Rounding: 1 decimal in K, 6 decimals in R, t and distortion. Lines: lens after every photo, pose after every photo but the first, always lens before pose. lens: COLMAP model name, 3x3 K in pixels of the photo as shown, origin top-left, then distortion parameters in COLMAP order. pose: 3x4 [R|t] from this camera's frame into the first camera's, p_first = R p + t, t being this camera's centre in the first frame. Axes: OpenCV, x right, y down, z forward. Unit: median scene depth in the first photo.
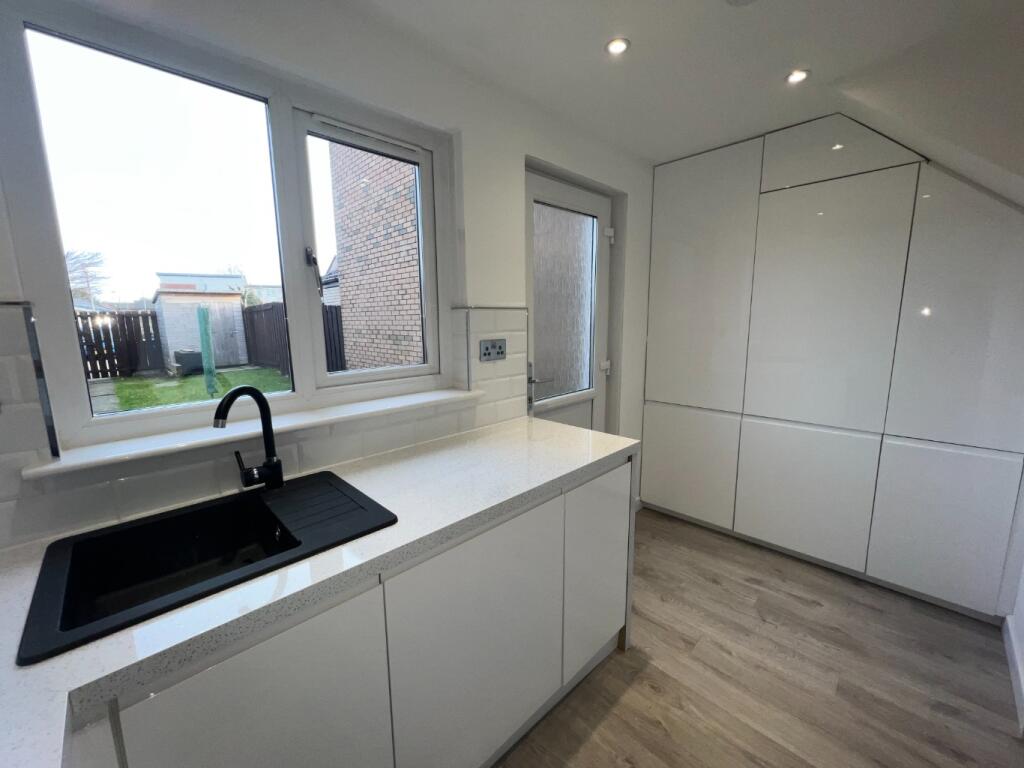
lens RADIAL K [[409.4, 0, 498.8], [0, 409.4, 387.7], [0, 0, 1]] dist [-0.000219, -0.000171]
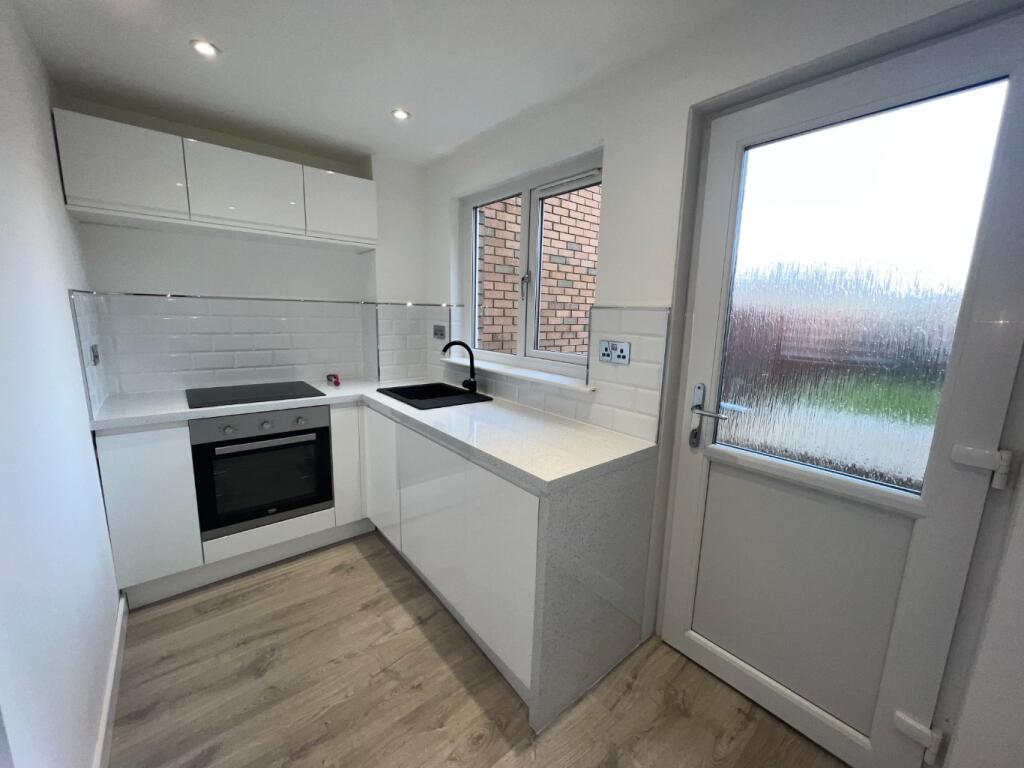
lens RADIAL K [[409.4, 0, 512.0], [0, 409.4, 384.0], [0, 0, 1]] dist [0.007383, 0.000011]
pose [[-0.071410, 0.186596, -0.979838, 0.880955], [-0.190573, 0.961697, 0.197031, -0.151592], [0.979072, 0.200801, -0.033115, 0.757634]]
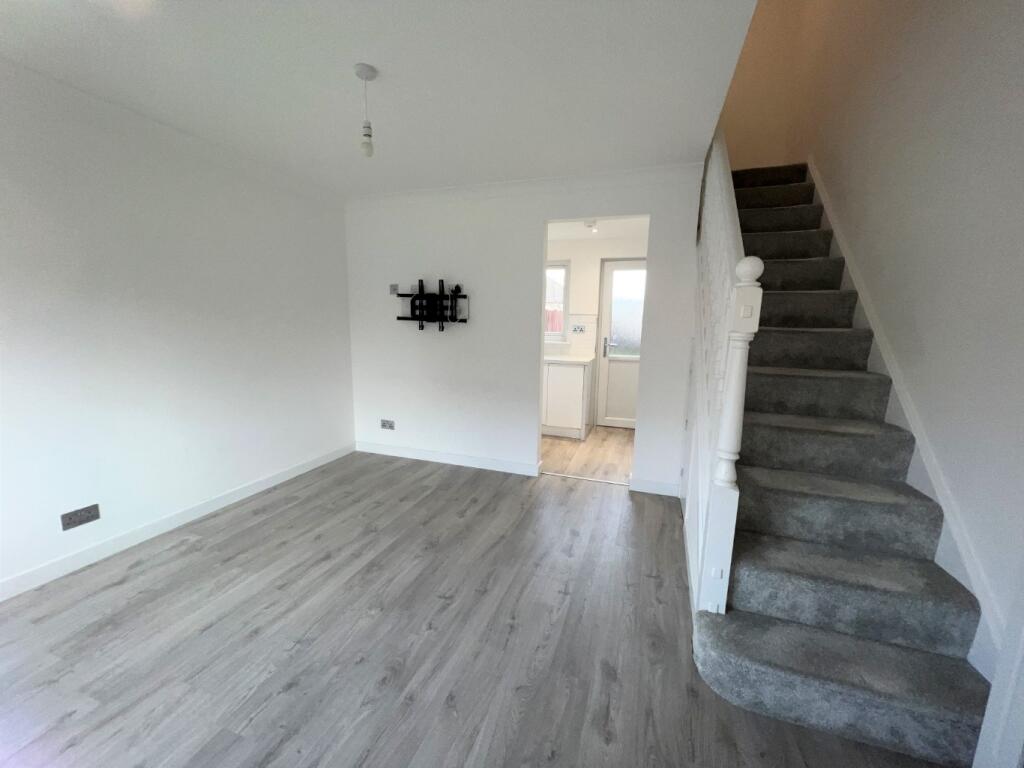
lens RADIAL K [[409.4, 0, 512.0], [0, 409.4, 384.0], [0, 0, 1]] dist [0.007383, 0.000011]
pose [[0.456617, 0.160159, -0.875129, 2.162782], [-0.170832, 0.981142, 0.090426, 0.094618], [0.873108, 0.108210, 0.475366, -0.664629]]
